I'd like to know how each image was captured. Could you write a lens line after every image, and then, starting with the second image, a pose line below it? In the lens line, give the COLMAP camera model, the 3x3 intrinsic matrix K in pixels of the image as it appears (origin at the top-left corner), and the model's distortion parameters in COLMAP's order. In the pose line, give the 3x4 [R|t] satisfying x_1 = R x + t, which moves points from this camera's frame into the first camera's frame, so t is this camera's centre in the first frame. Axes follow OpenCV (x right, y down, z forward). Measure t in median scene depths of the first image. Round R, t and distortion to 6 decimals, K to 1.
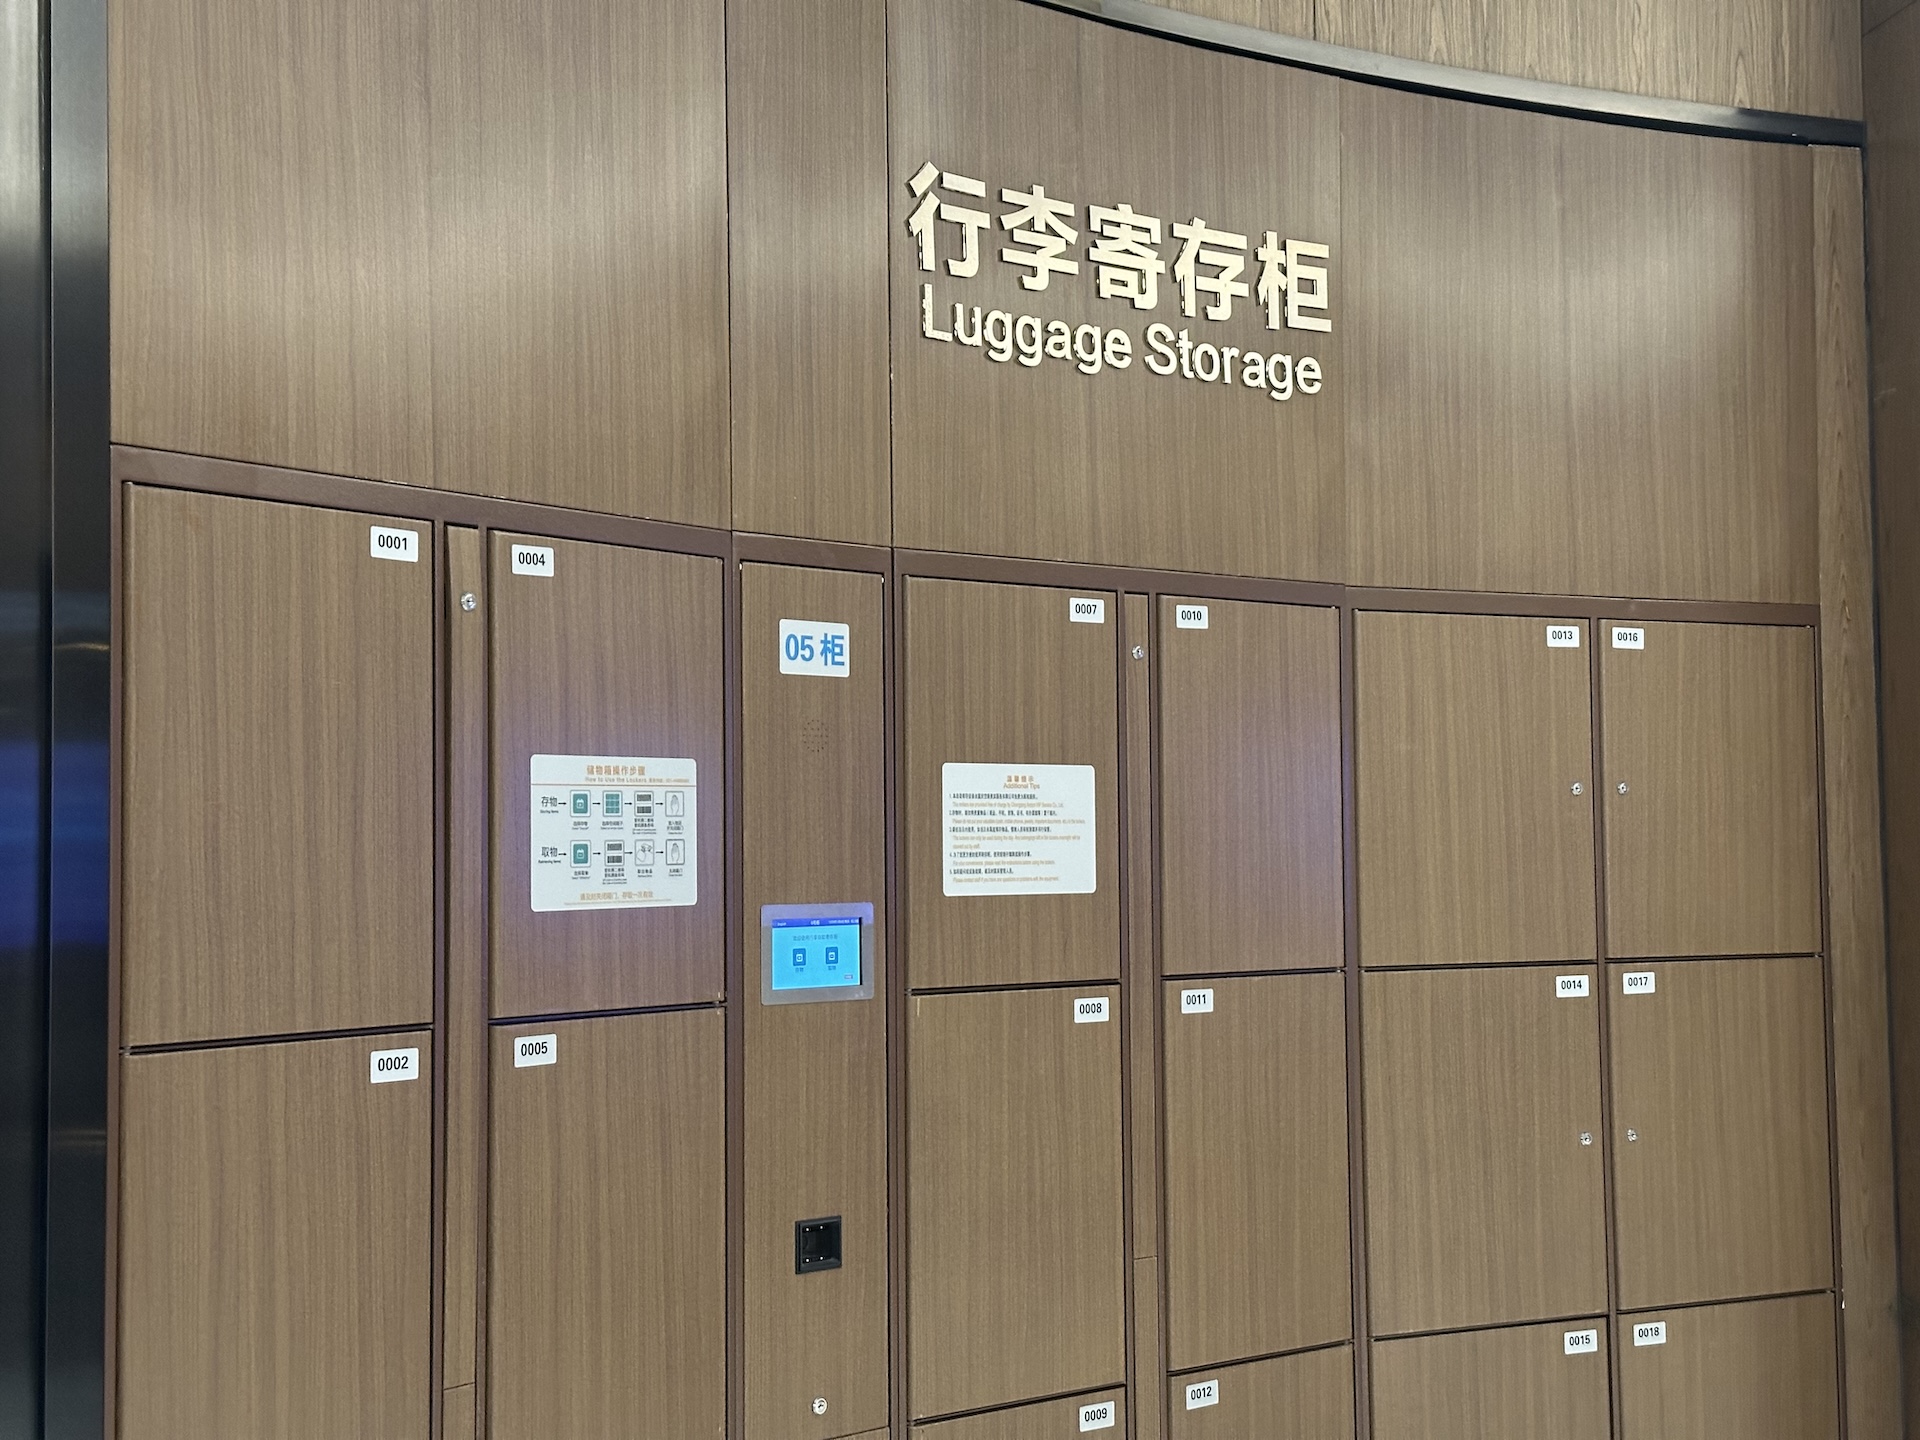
lens RADIAL K [[2701.3, 0, 960.0], [0, 2701.3, 720.0], [0, 0, 1]] dist [0.145175, -0.029430]
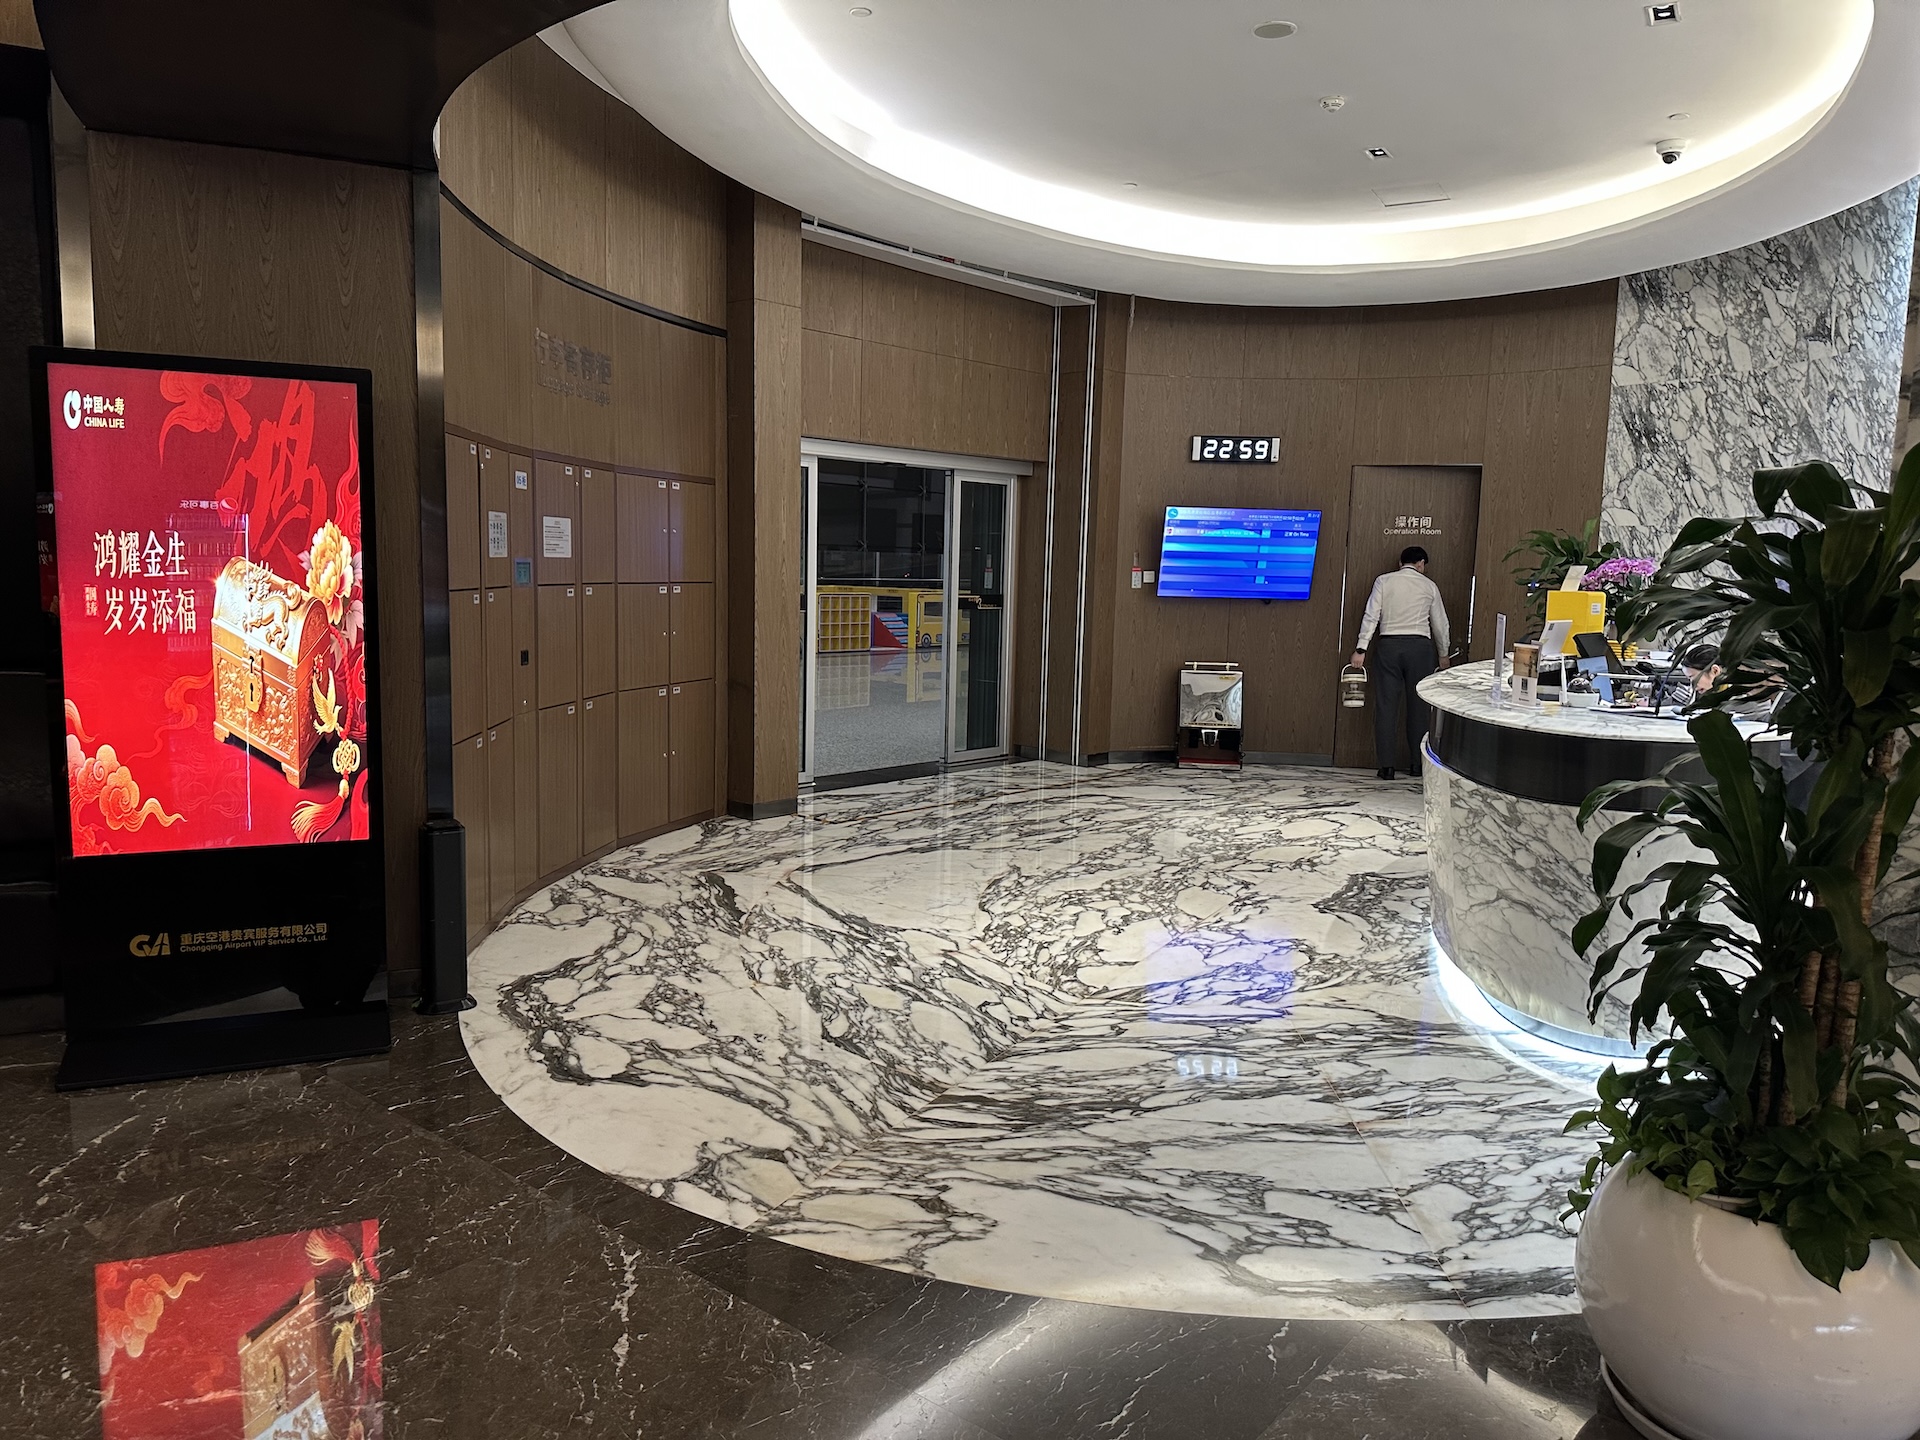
lens RADIAL K [[1330.9, 0, 960.0], [0, 1330.9, 720.0], [0, 0, 1]] dist [-0.002516, -0.002503]
pose [[0.751636, -0.041436, 0.658275, -0.669720], [-0.075396, 0.986085, 0.148160, -0.017286], [-0.655255, -0.160994, 0.738053, -0.548137]]
